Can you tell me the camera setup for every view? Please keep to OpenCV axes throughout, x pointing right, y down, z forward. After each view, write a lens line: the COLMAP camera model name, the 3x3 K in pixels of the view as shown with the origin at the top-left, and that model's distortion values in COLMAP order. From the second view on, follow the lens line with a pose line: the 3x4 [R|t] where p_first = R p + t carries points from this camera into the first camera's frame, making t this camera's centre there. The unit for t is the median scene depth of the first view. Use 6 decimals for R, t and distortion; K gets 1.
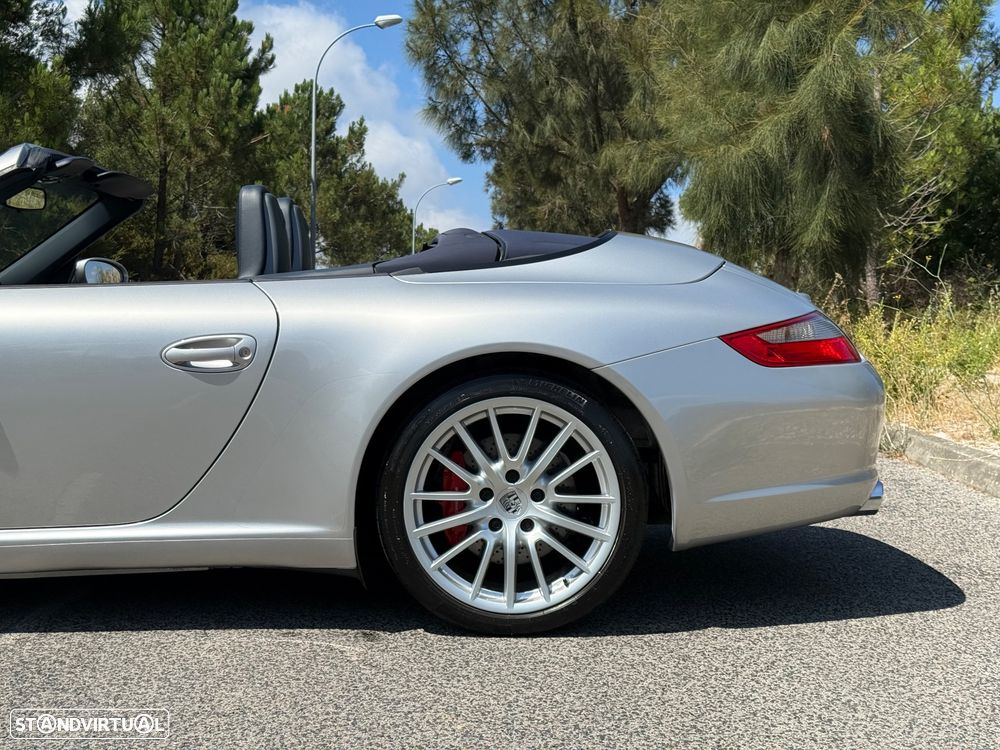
lens RADIAL K [[1383.1, 0, 495.1], [0, 1383.1, 380.1], [0, 0, 1]] dist [0.109172, 0.000000]
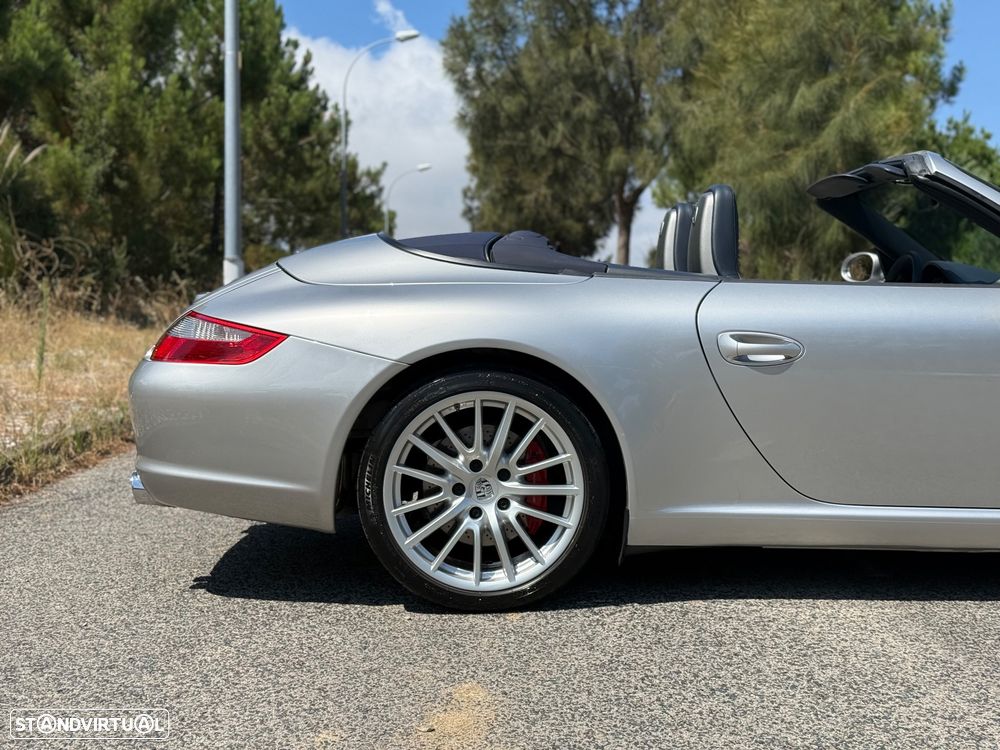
lens RADIAL K [[1383.1, 0, 494.9], [0, 1383.1, 376.5], [0, 0, 1]] dist [0.109172, 0.000000]
pose [[0.997890, -0.006706, 0.064584, -0.103391], [0.005734, 0.999868, 0.015220, 0.007846], [-0.064678, -0.014818, 0.997796, -0.198358]]
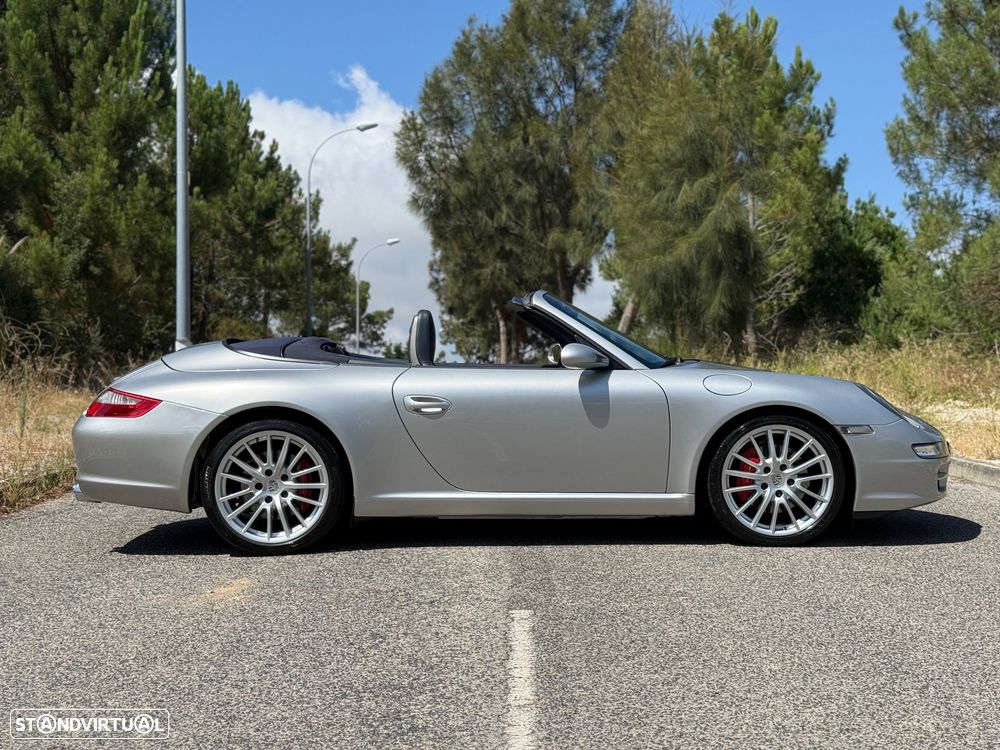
lens RADIAL K [[1383.1, 0, 497.4], [0, 1383.1, 376.2], [0, 0, 1]] dist [0.109172, 0.000000]
pose [[0.996886, -0.015817, 0.077250, -0.076487], [0.018354, 0.999311, -0.032252, 0.010243], [-0.076687, 0.033569, 0.996490, -0.302555]]
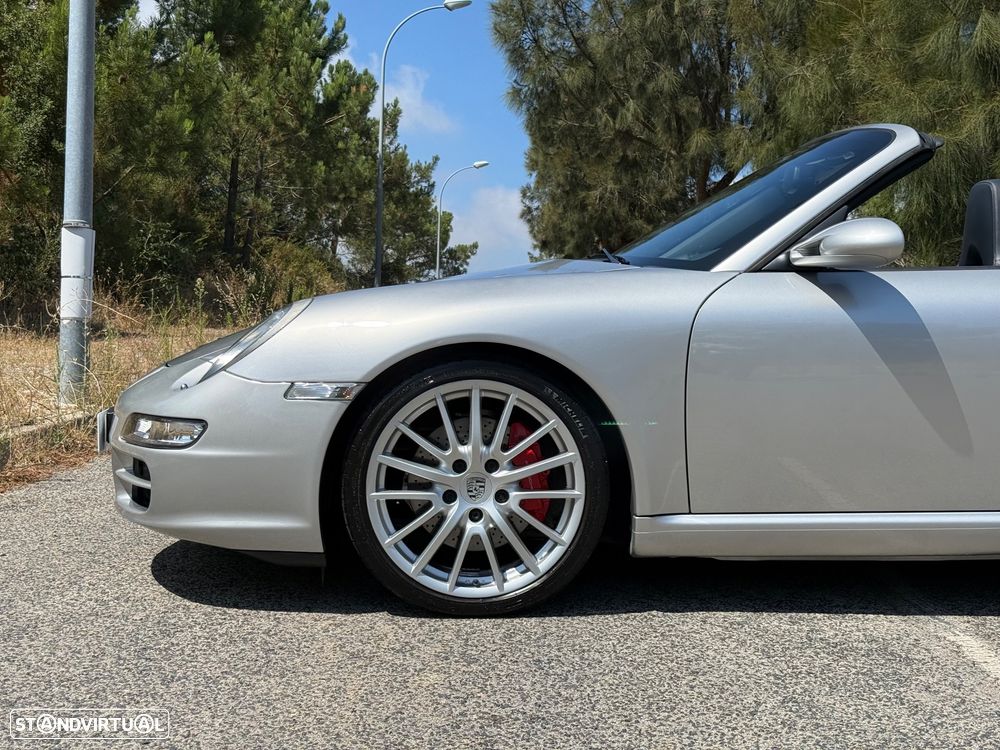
lens RADIAL K [[1383.1, 0, 494.4], [0, 1383.1, 379.1], [0, 0, 1]] dist [0.109172, 0.000000]
pose [[0.999711, 0.014097, 0.019482, -0.083833], [-0.014301, 0.999844, 0.010361, 0.000797], [-0.019333, -0.010636, 0.999757, 0.000849]]
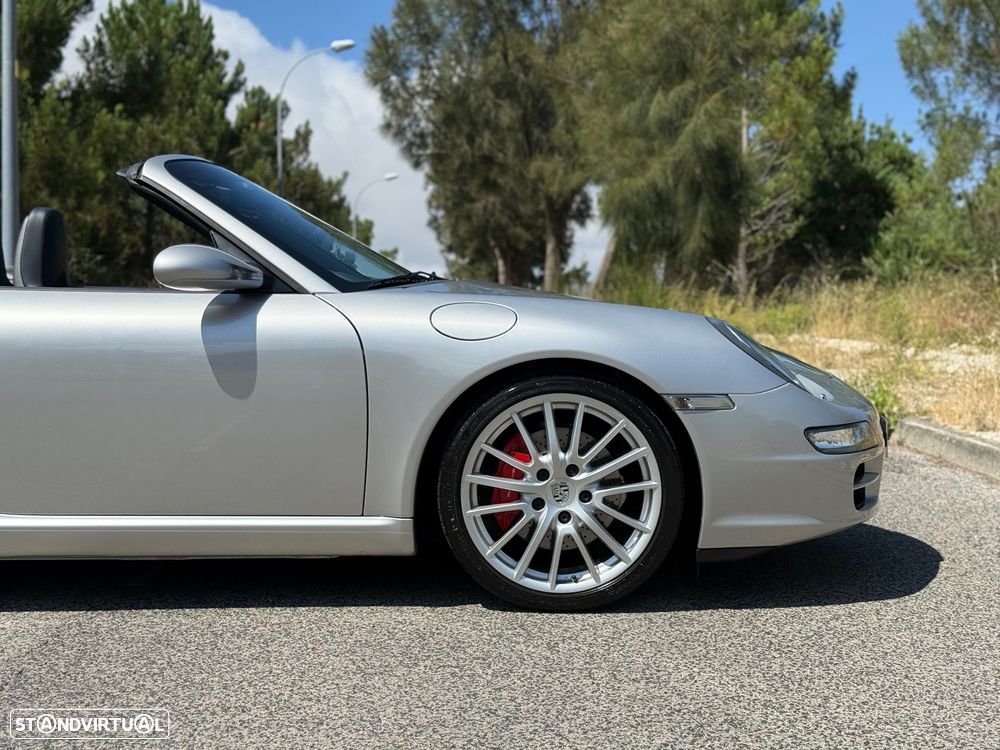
lens RADIAL K [[1383.1, 0, 498.0], [0, 1383.1, 379.2], [0, 0, 1]] dist [0.109172, 0.000000]
pose [[0.998188, -0.016618, 0.057832, -0.025773], [0.016012, 0.999812, 0.010931, 0.008933], [-0.058002, -0.009985, 0.998267, -0.202635]]
